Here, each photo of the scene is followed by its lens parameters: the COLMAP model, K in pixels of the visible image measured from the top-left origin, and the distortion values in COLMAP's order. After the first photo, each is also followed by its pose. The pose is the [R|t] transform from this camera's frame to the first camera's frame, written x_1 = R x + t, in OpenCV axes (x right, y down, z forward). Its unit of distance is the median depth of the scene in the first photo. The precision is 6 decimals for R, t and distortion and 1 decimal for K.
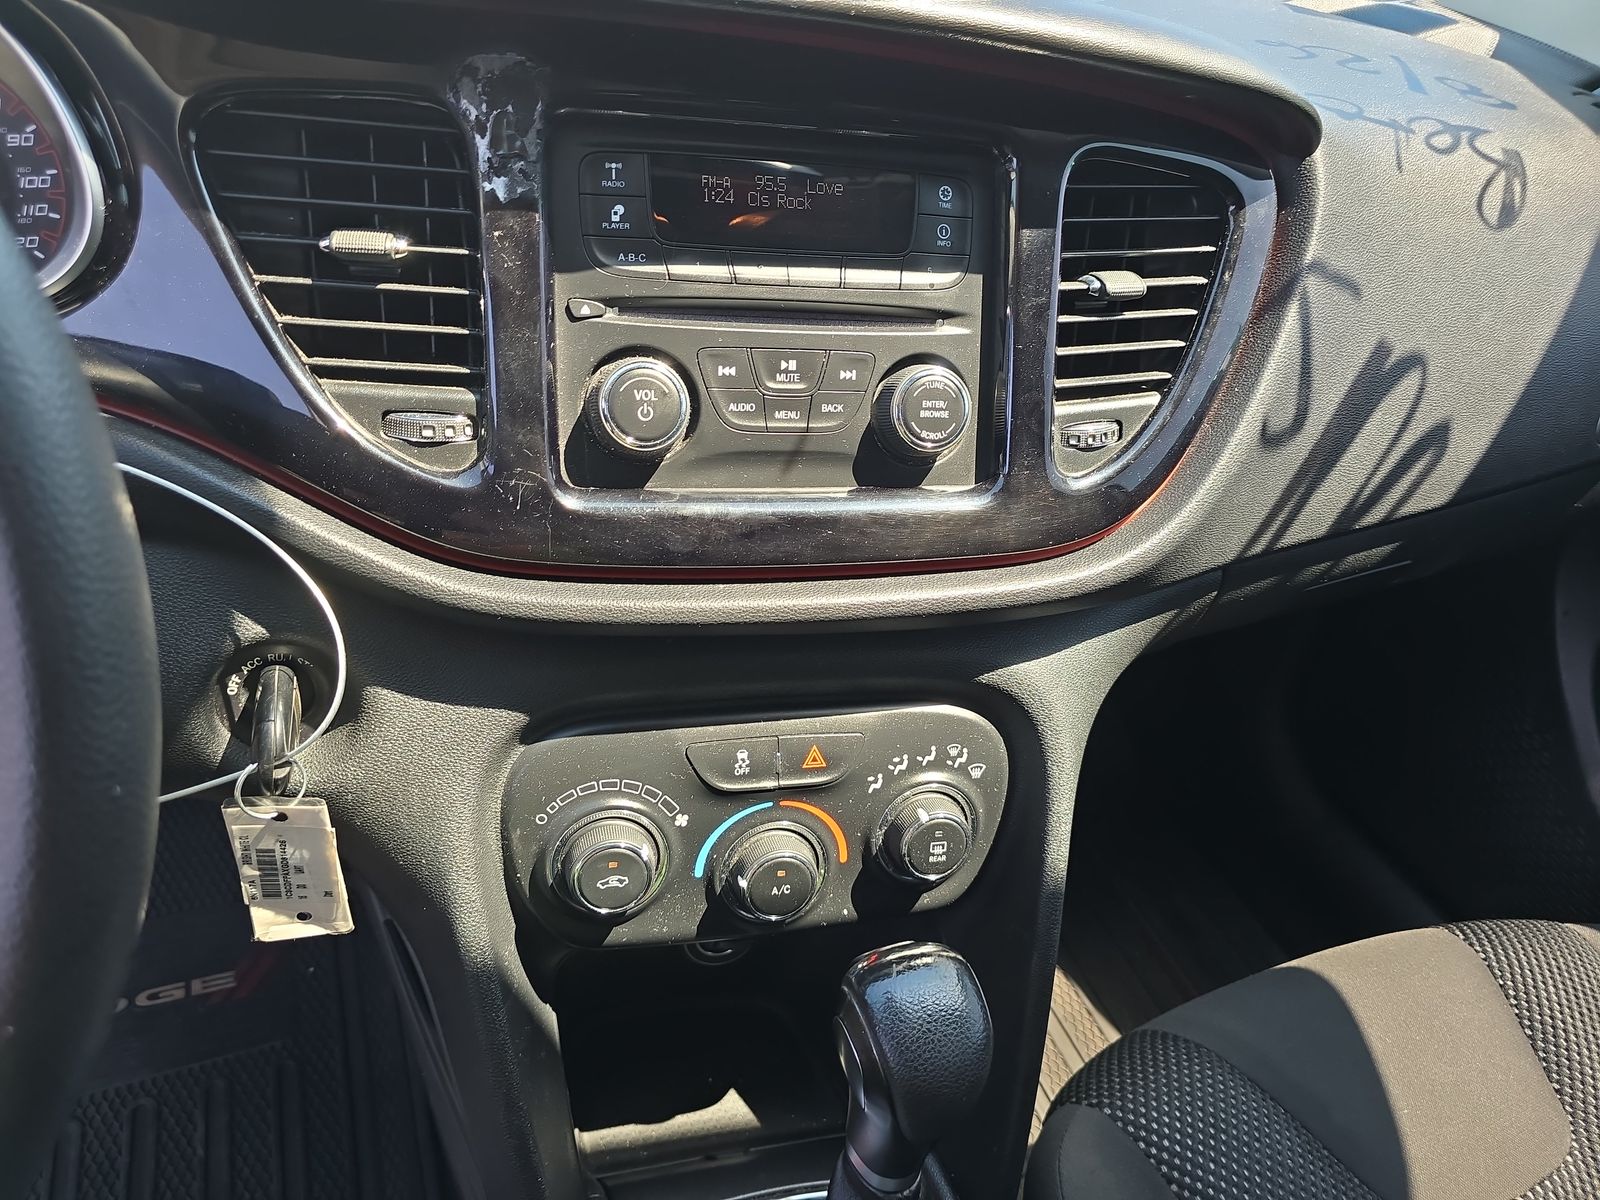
lens RADIAL K [[1095.6, 0, 782.9], [0, 1095.6, 587.5], [0, 0, 1]] dist [0.031929, -0.030247]
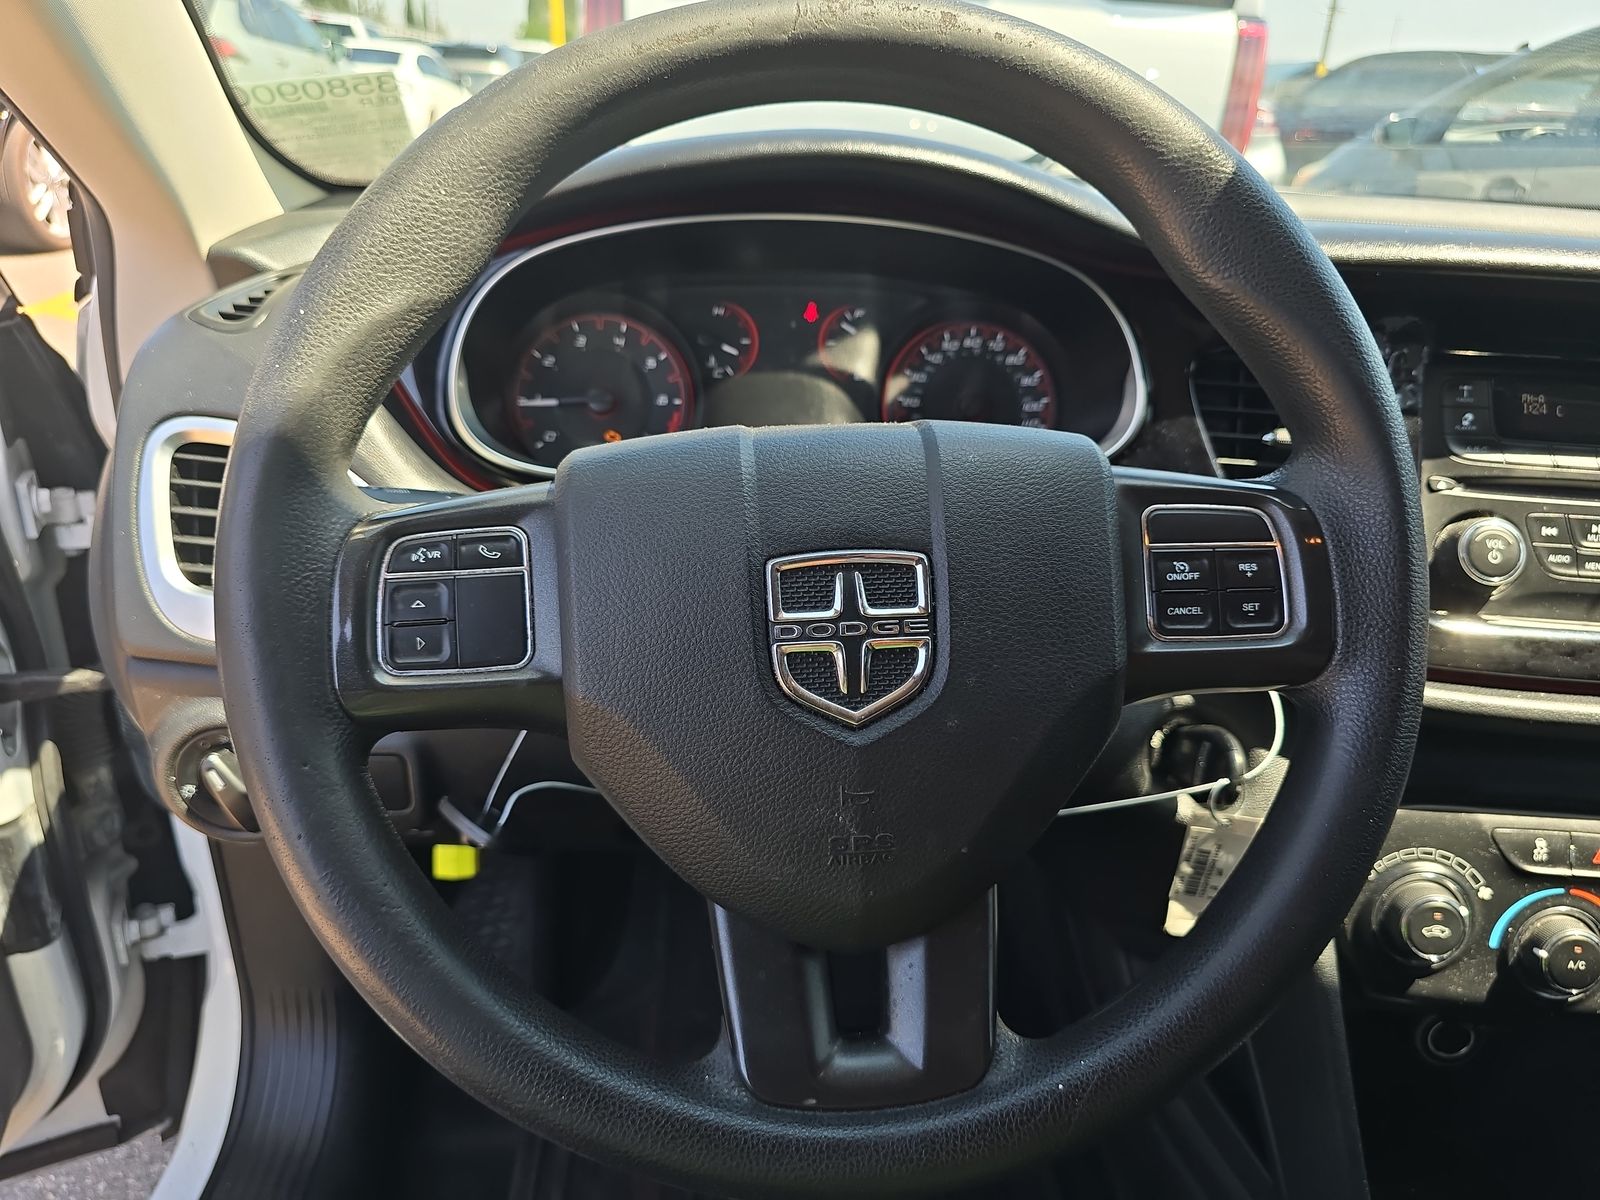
lens RADIAL K [[1095.6, 0, 806.4], [0, 1095.6, 602.3], [0, 0, 1]] dist [0.031929, -0.030247]
pose [[0.959103, 0.038138, -0.280477, -0.529500], [-0.099319, 0.973225, -0.207289, 0.249033], [0.265061, 0.226668, 0.937211, -0.464042]]
